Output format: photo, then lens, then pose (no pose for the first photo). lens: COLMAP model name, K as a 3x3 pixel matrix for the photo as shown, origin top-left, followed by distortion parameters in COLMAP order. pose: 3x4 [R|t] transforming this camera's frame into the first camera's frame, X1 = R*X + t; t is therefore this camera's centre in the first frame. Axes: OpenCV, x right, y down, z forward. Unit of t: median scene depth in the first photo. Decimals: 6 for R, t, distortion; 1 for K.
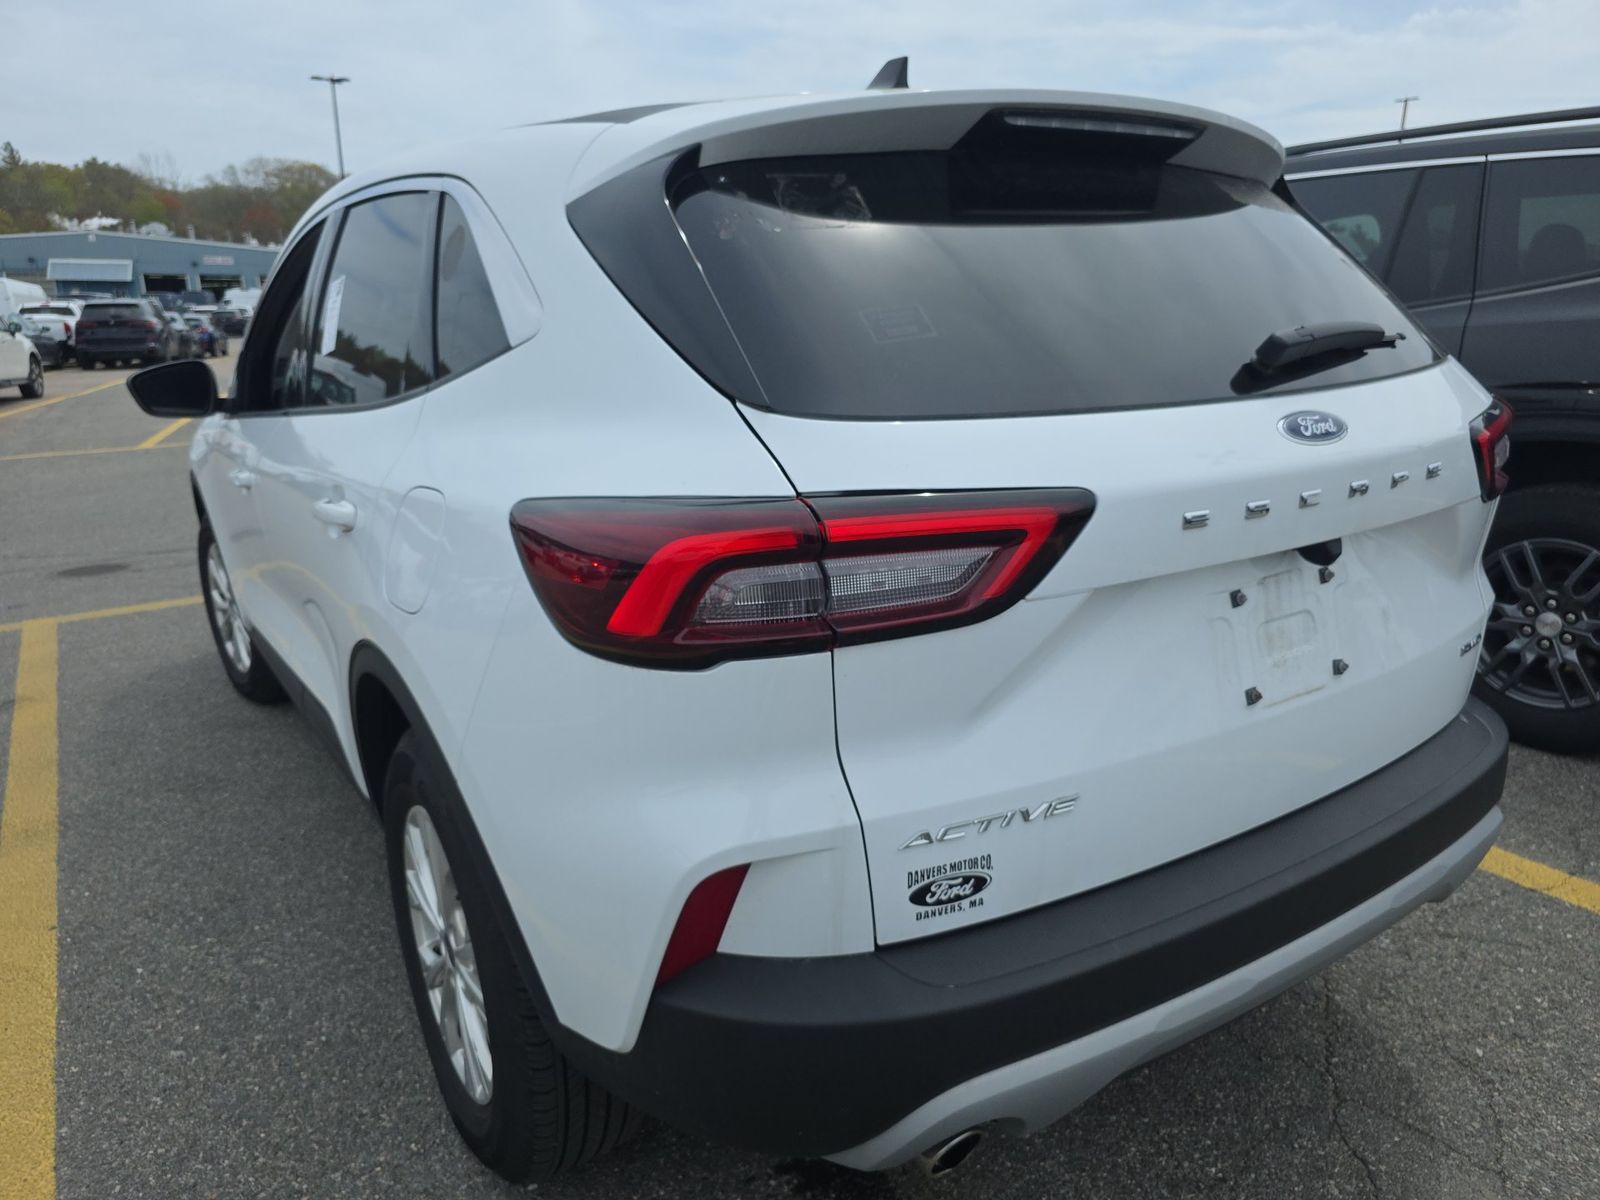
lens RADIAL K [[1135.0, 0, 792.1], [0, 1135.0, 600.6], [0, 0, 1]] dist [0.026544, -0.025775]
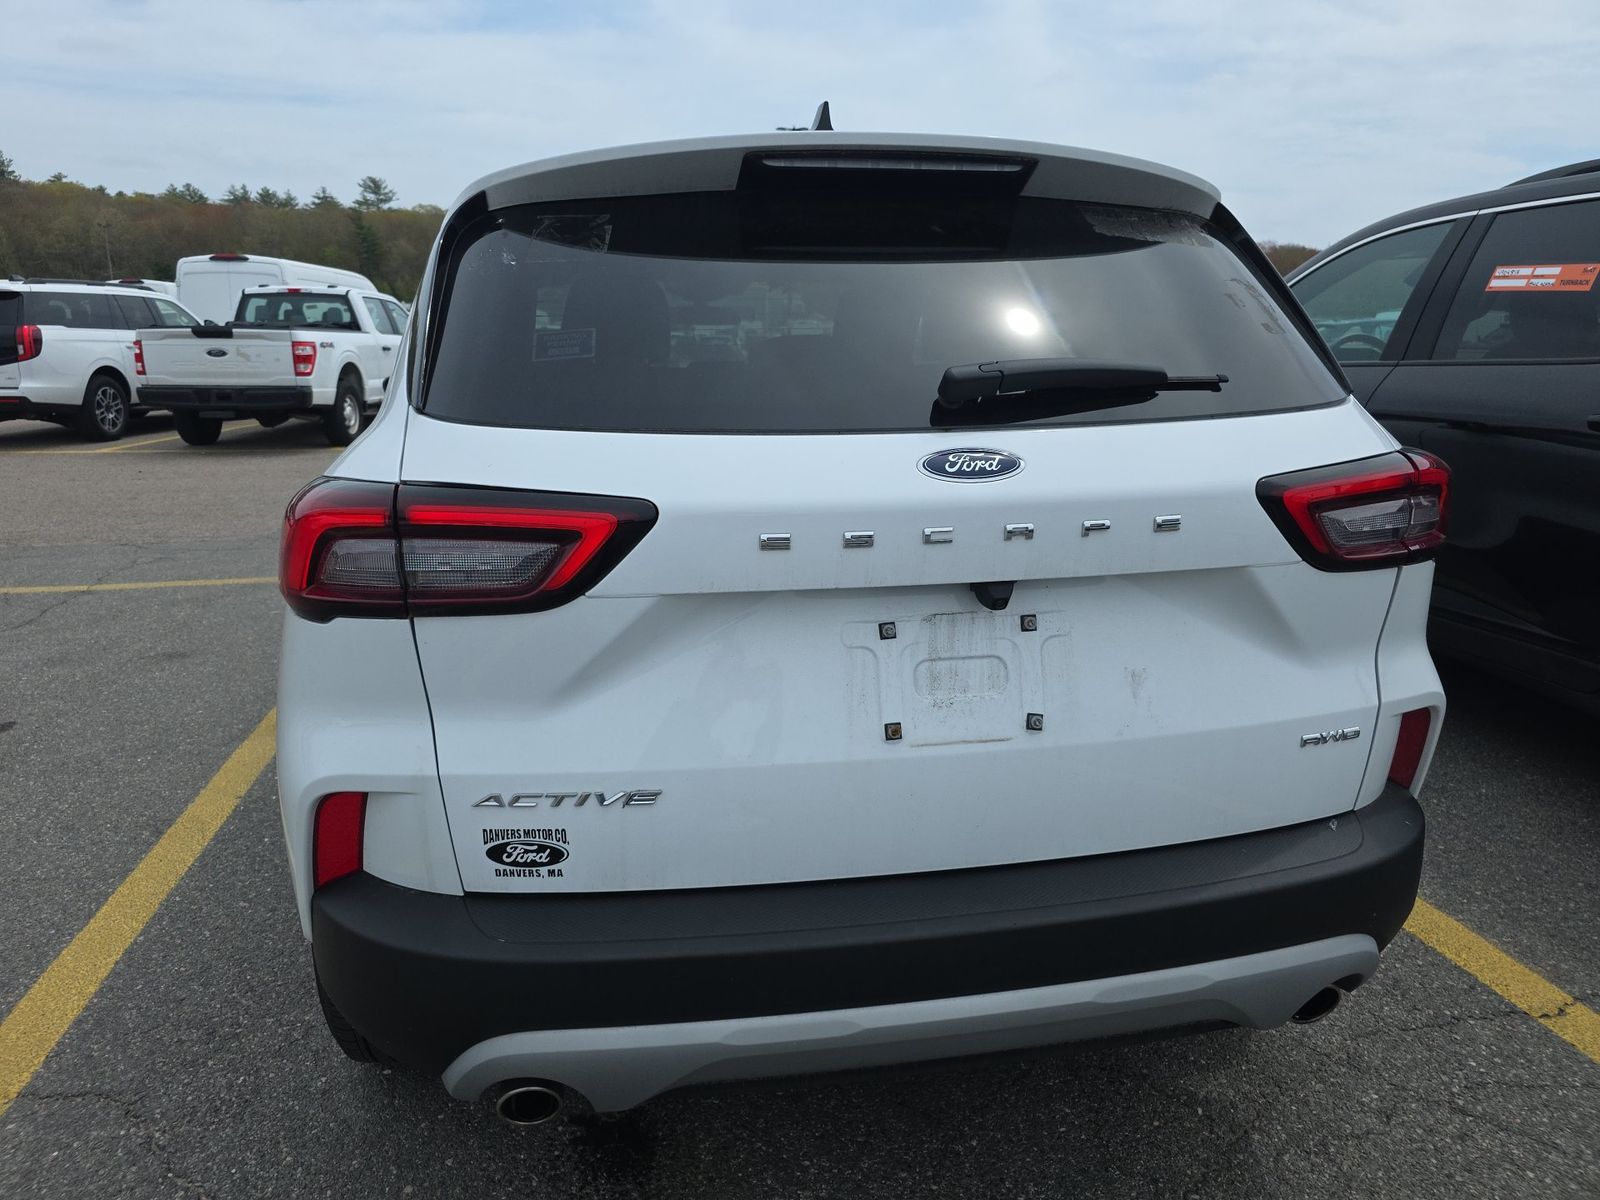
lens RADIAL K [[1123.3, 0, 800.2], [0, 1123.3, 568.4], [0, 0, 1]] dist [0.039004, -0.046022]
pose [[0.921205, 0.102502, -0.375334, 0.694362], [-0.121193, 0.992276, -0.026466, -0.020996], [0.369722, 0.069868, 0.926512, 0.062593]]
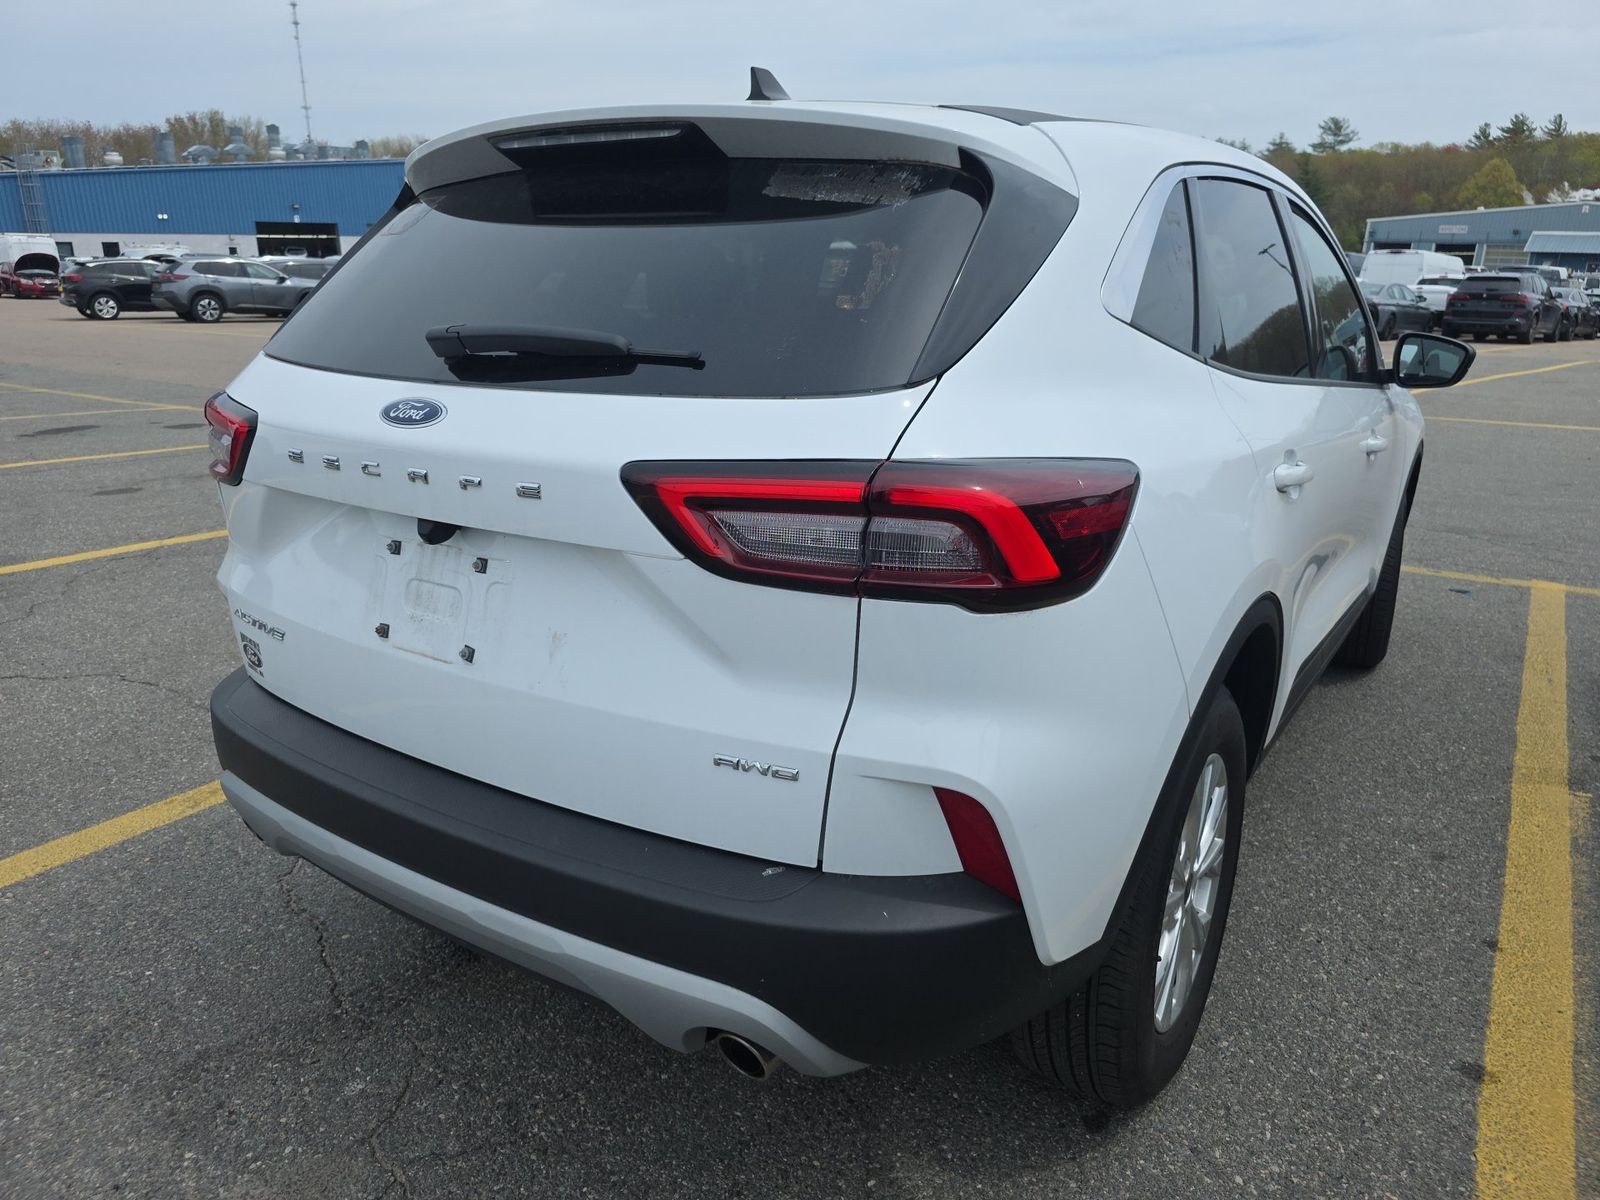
lens RADIAL K [[1143.1, 0, 801.9], [0, 1143.1, 570.1], [0, 0, 1]] dist [0.022452, -0.005076]
pose [[0.374836, 0.256908, -0.890784, 1.640417], [-0.259745, 0.951458, 0.165108, -0.289909], [0.889961, 0.169488, 0.423371, 0.890676]]
